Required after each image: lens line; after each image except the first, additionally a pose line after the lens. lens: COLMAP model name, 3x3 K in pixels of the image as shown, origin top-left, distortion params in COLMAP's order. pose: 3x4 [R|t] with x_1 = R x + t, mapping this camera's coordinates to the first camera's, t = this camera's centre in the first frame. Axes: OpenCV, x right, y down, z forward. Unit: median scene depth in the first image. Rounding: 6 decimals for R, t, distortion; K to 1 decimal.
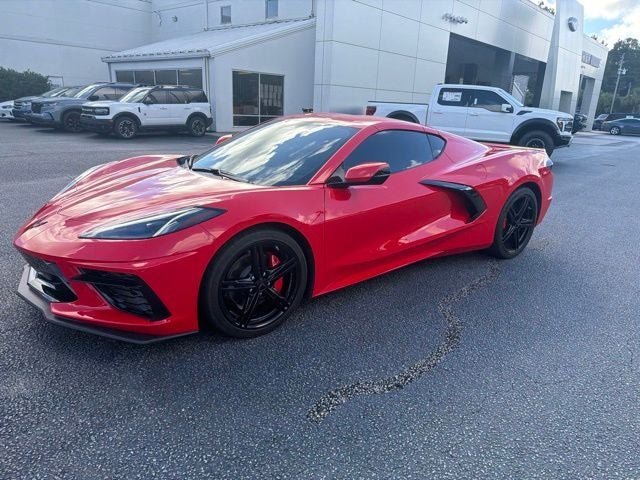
lens RADIAL K [[456.0, 0, 320.0], [0, 456.0, 240.0], [0, 0, 1]] dist [0.041913, -0.050903]
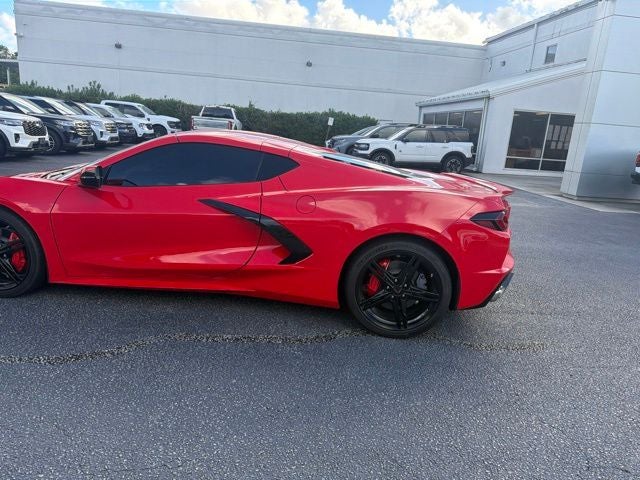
lens RADIAL K [[449.2, 0, 320.0], [0, 449.2, 240.0], [0, 0, 1]] dist [0.071962, -0.083757]
pose [[0.730975, 0.173488, -0.659983, 0.198461], [-0.232178, 0.972672, -0.001469, -0.020866], [0.641692, 0.154307, 0.751279, 0.097781]]
